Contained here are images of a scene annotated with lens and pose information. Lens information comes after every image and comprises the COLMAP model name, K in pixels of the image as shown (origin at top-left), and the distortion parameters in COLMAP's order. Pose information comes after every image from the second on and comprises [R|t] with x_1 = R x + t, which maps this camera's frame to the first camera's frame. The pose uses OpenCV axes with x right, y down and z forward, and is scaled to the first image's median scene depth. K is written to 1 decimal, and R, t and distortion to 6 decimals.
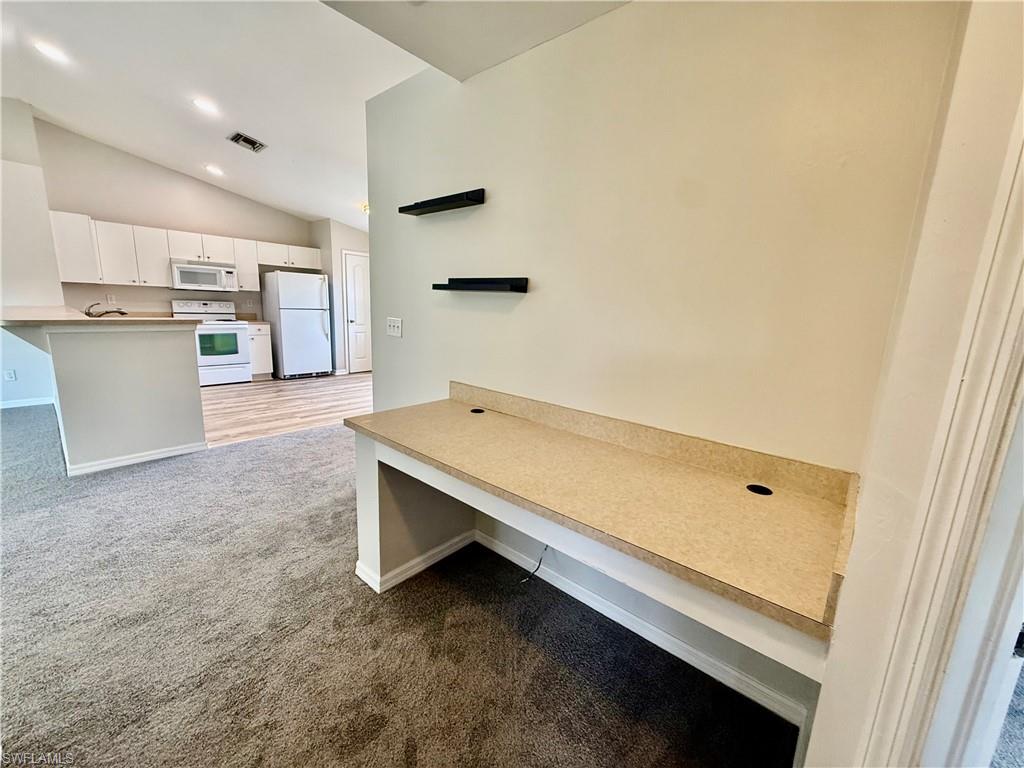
lens RADIAL K [[408.7, 0, 512.0], [0, 408.7, 384.0], [0, 0, 1]] dist [-0.008752, -0.000197]
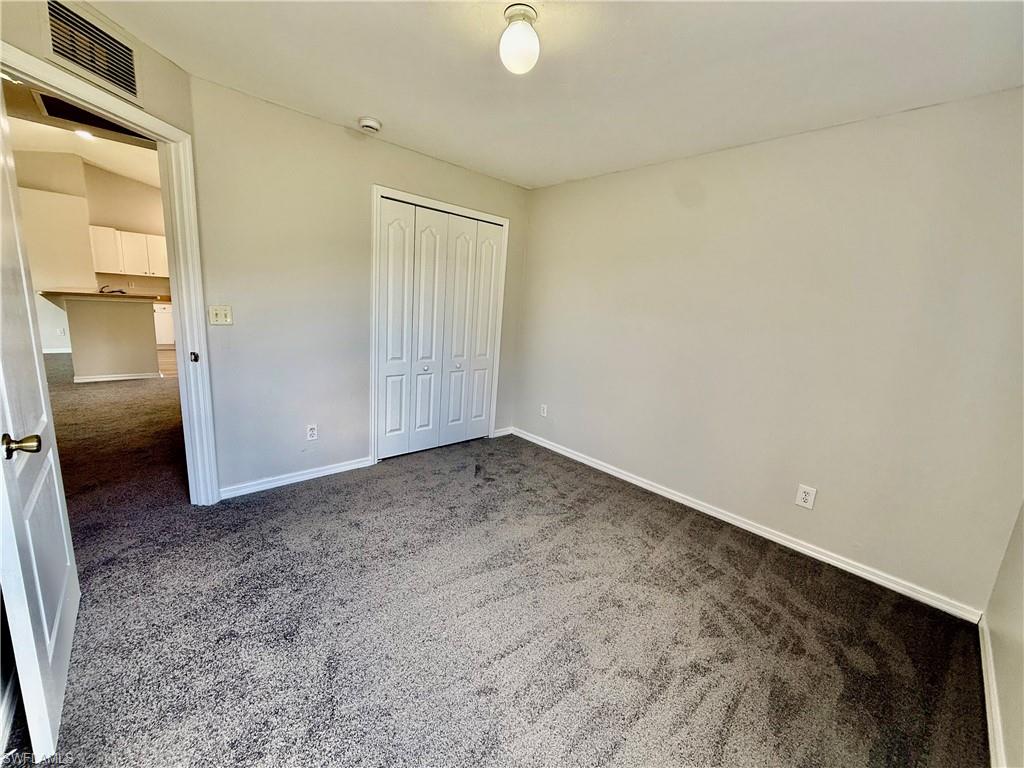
lens RADIAL K [[408.7, 0, 512.0], [0, 408.7, 384.0], [0, 0, 1]] dist [-0.008752, -0.000197]
pose [[0.992913, 0.044230, -0.110302, 0.648257], [-0.044281, 0.999017, 0.001992, 0.098726], [0.110282, 0.002907, 0.993896, -0.356477]]
